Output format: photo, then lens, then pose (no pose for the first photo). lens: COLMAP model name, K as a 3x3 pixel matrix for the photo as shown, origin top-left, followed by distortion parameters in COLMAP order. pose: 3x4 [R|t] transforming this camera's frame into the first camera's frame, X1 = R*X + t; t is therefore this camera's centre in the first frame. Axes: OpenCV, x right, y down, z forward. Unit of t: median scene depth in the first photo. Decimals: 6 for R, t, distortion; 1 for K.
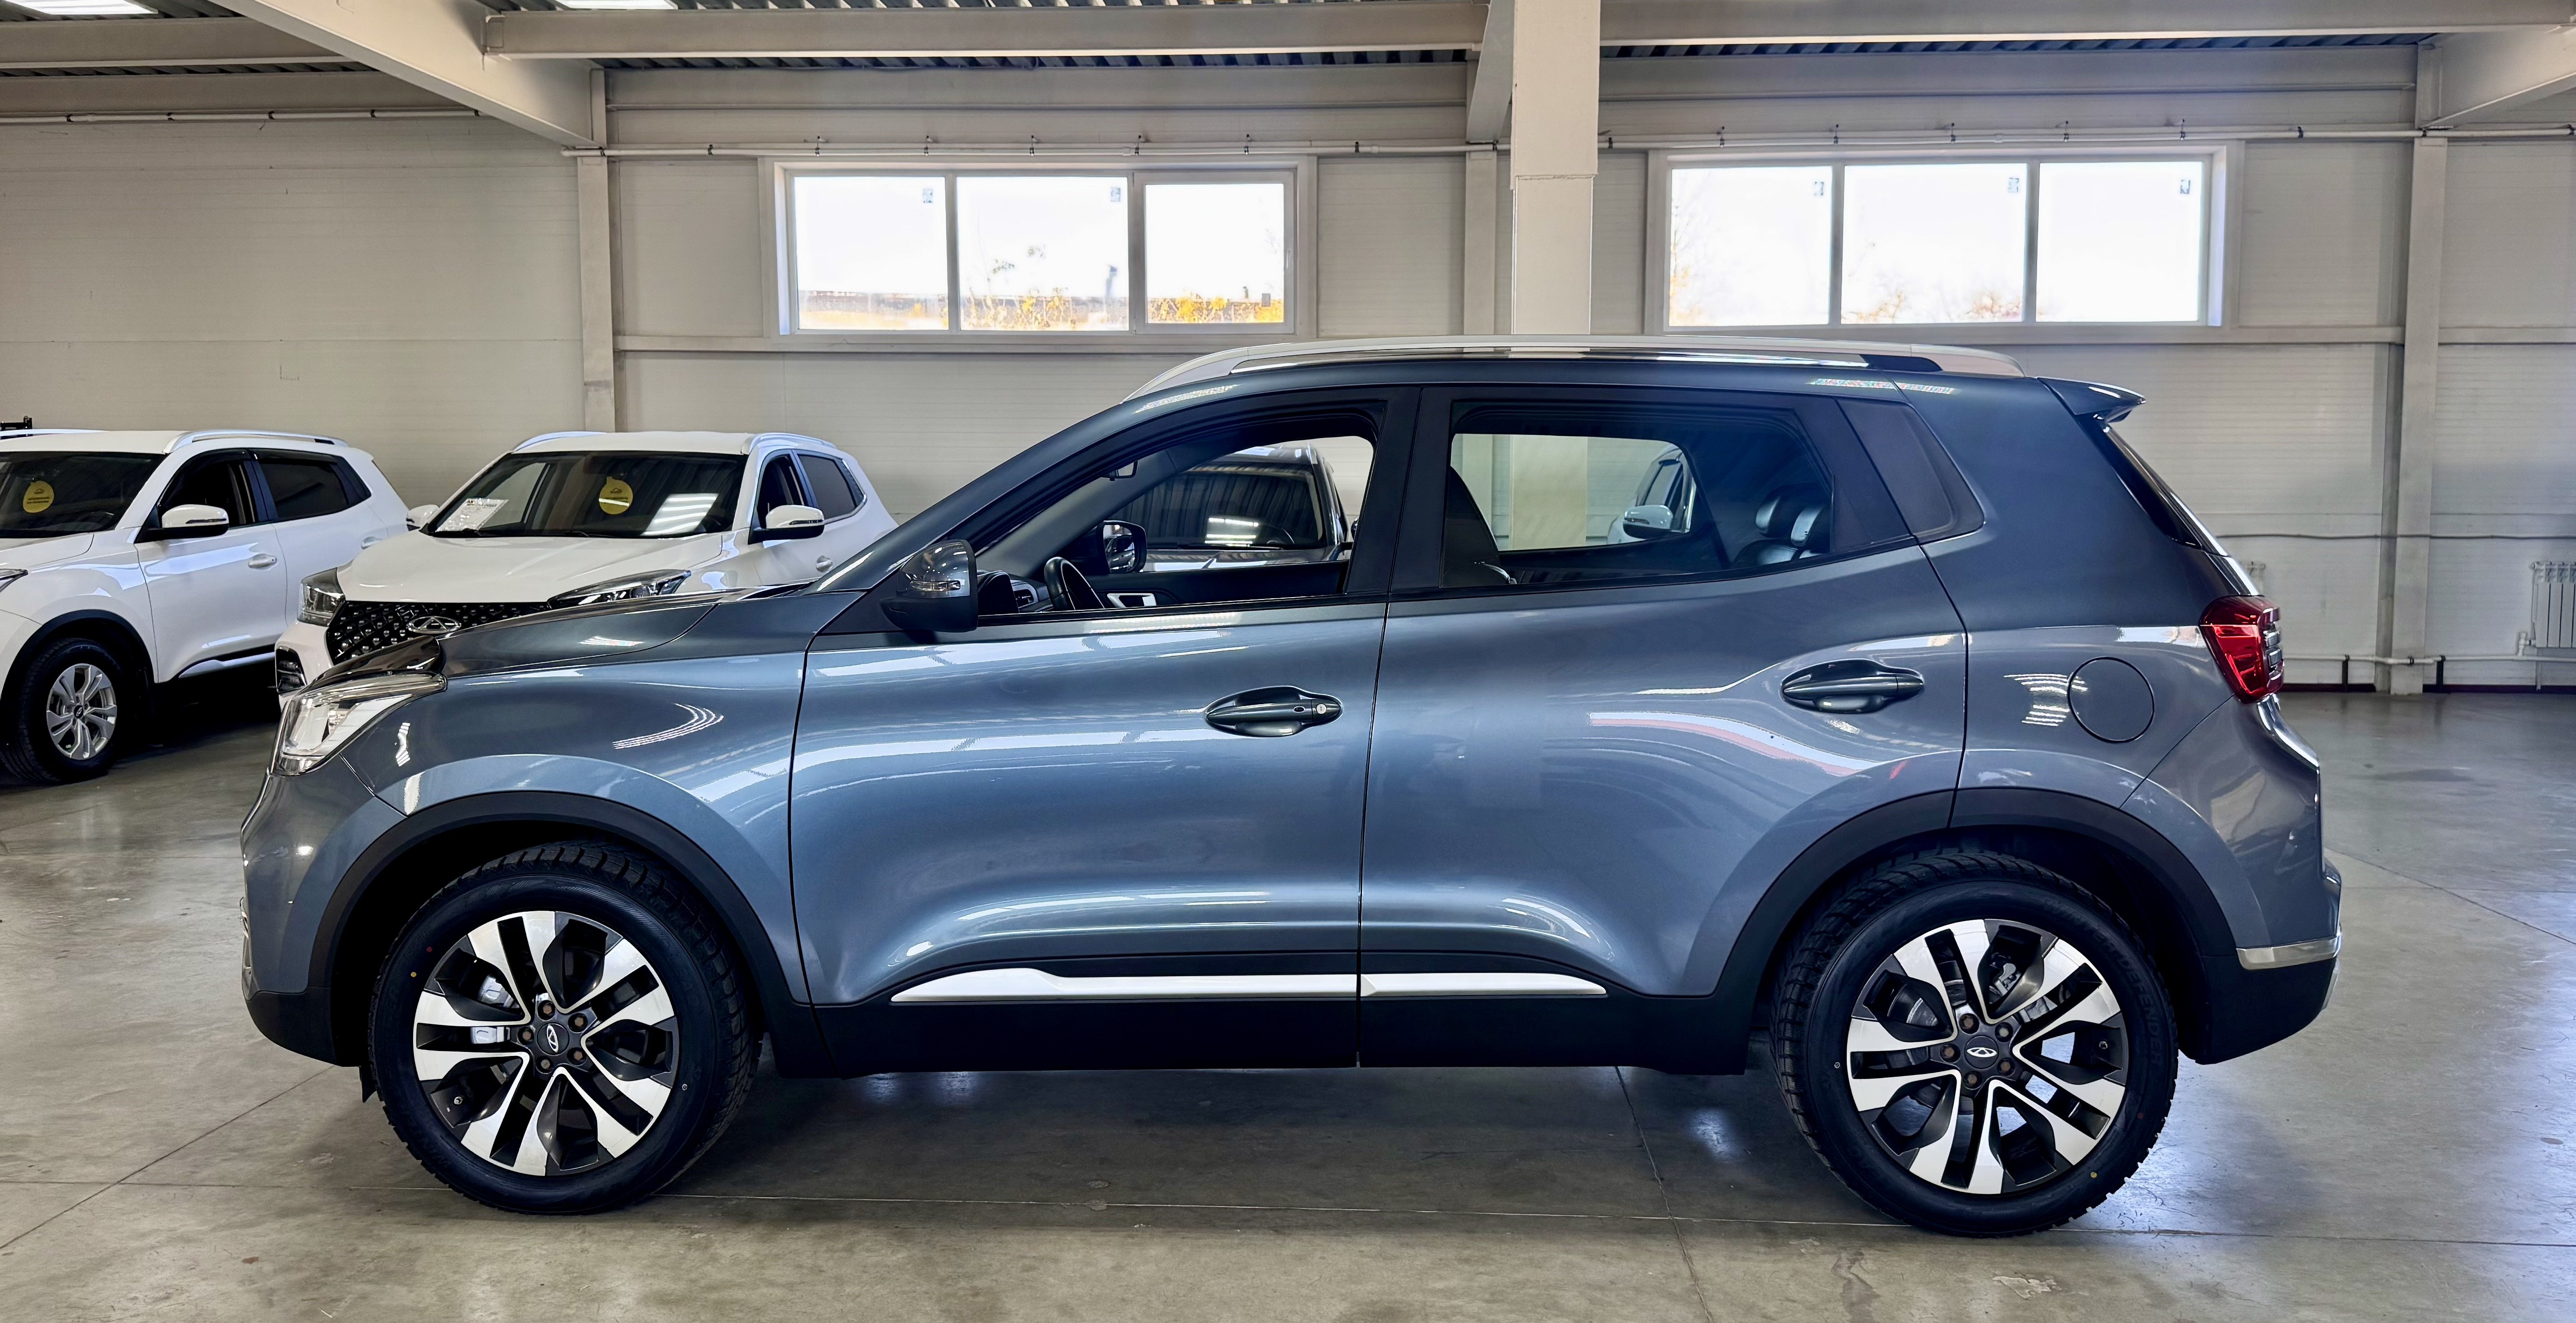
lens RADIAL K [[1679.1, 0, 1283.6], [0, 1679.1, 737.6], [0, 0, 1]] dist [0.008134, 0.002382]
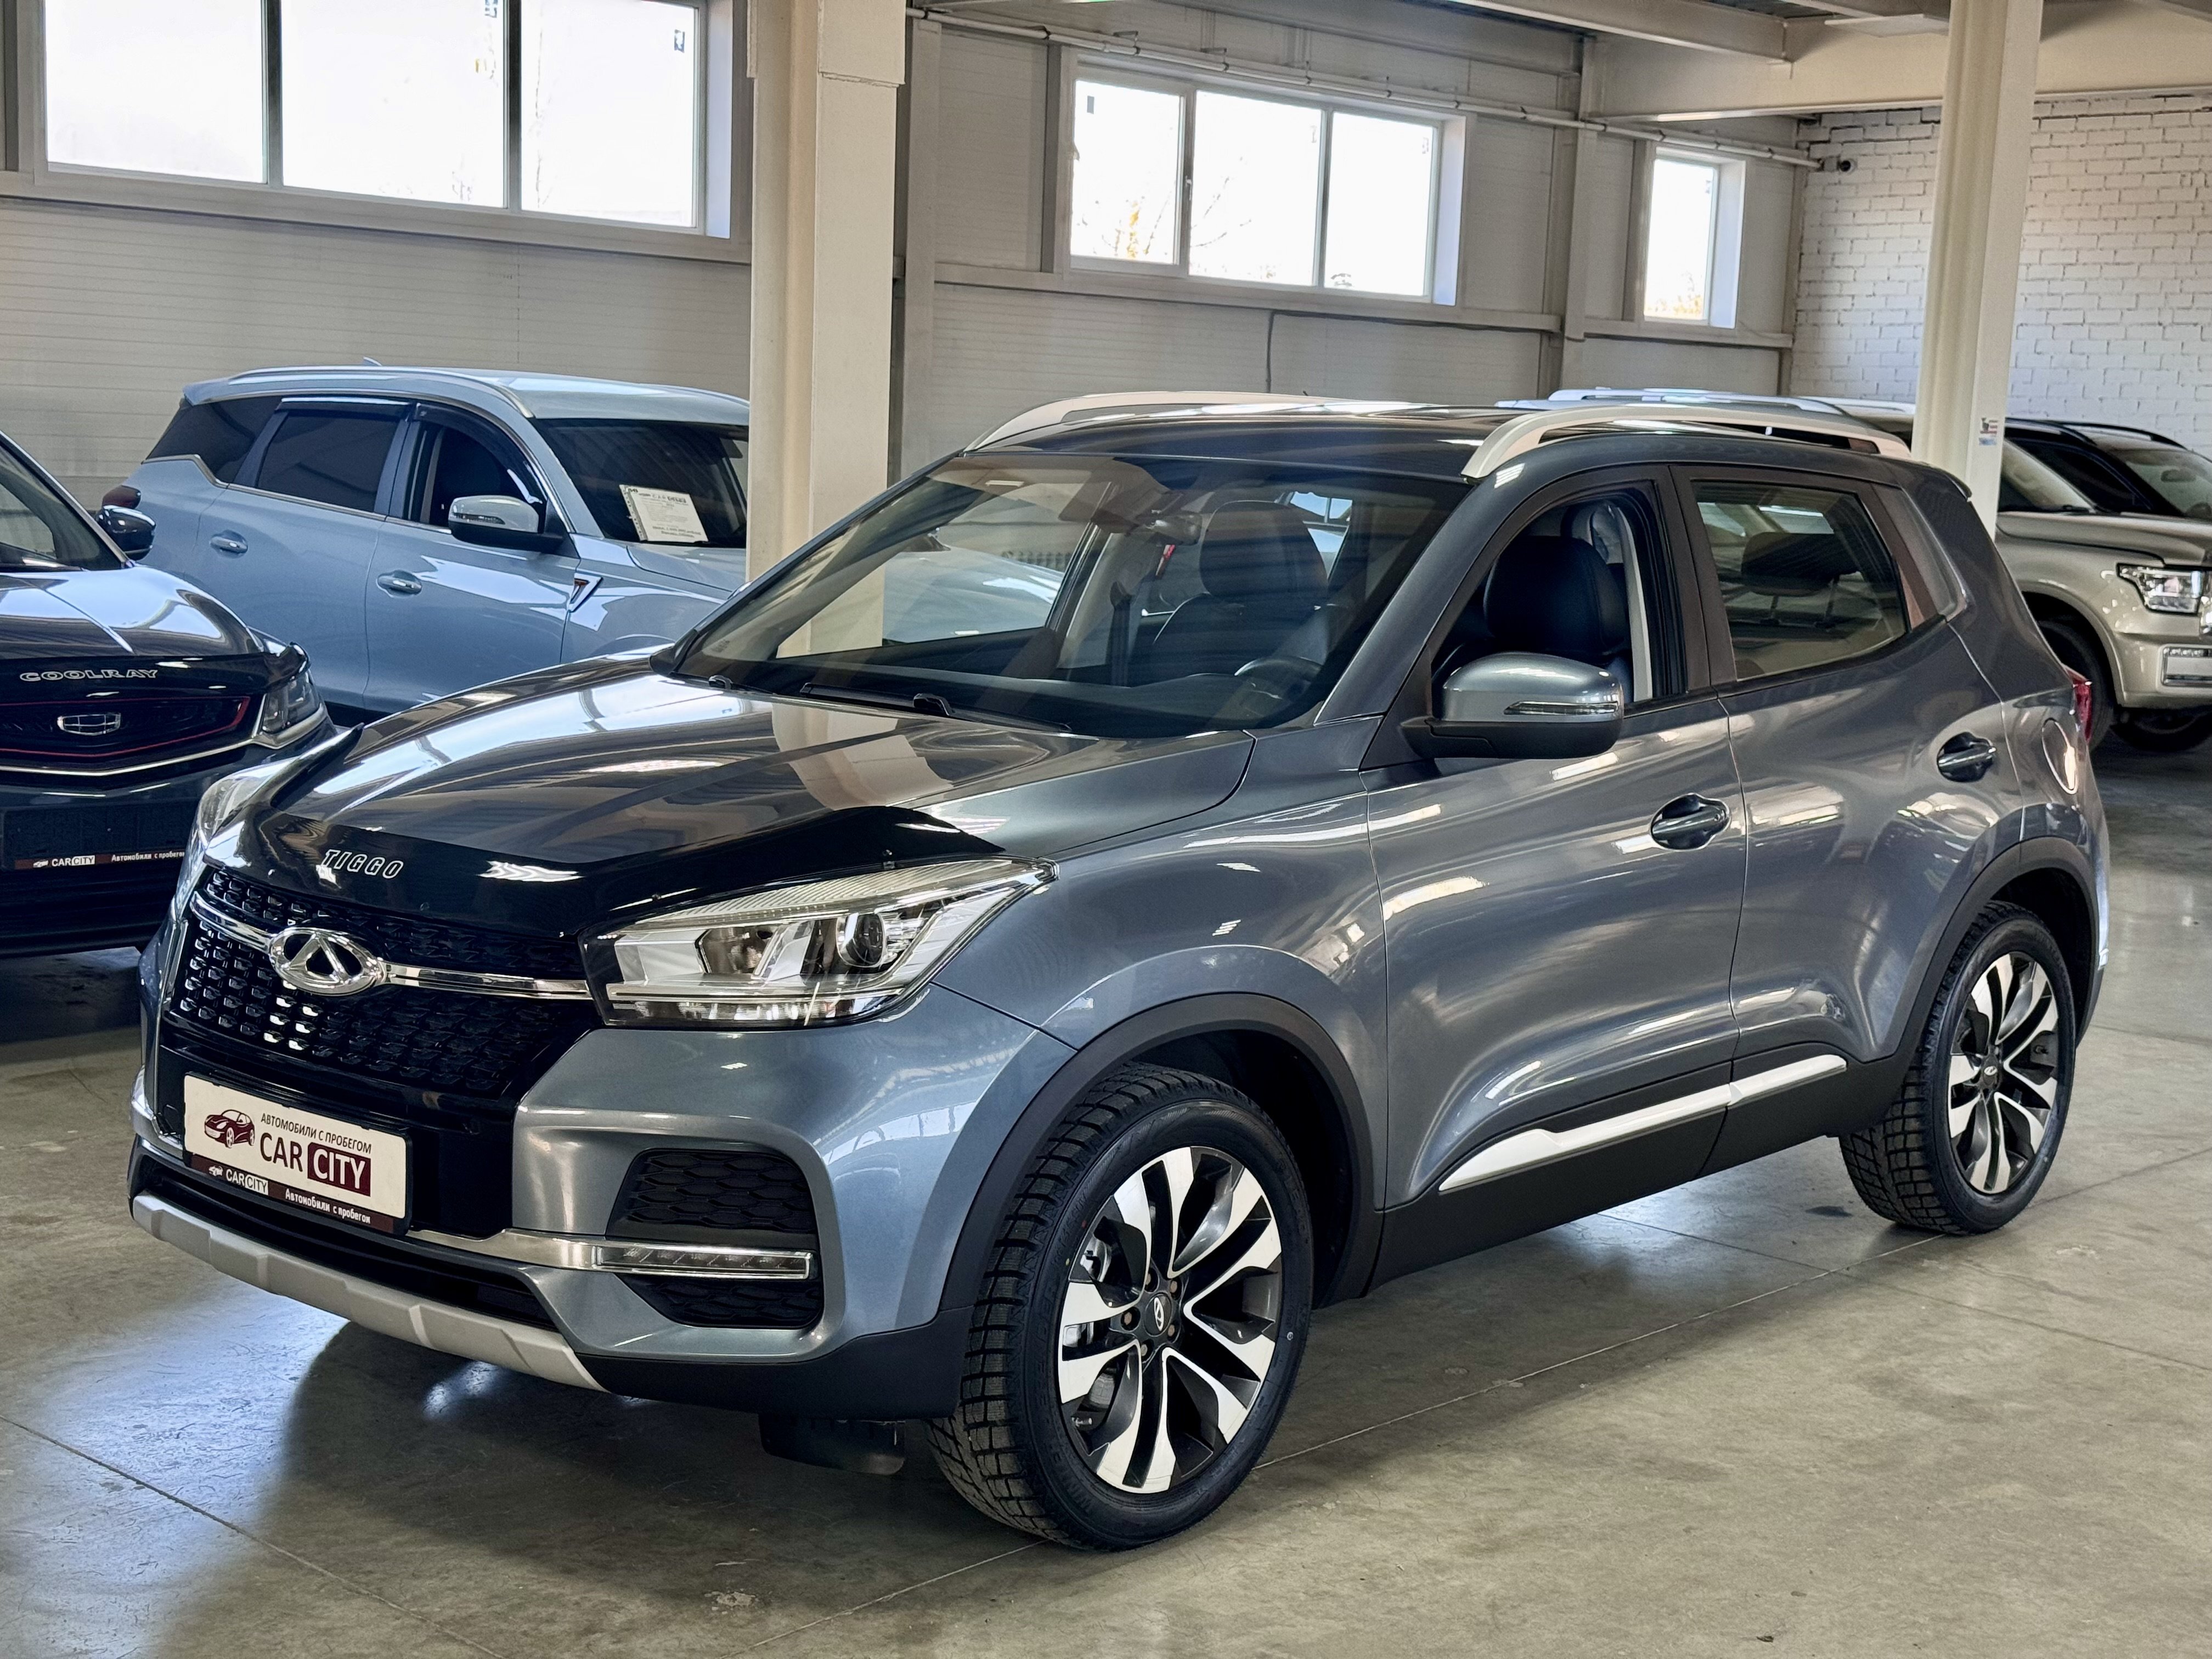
lens RADIAL K [[3149.8, 0, 1106.0], [0, 3149.8, 829.5], [0, 0, 1]] dist [0.068000, 0.020410]
pose [[0.631014, -0.080456, 0.771588, -1.626006], [0.049856, 0.996757, 0.063162, -0.144265], [-0.774168, -0.001388, 0.632979, 0.101831]]
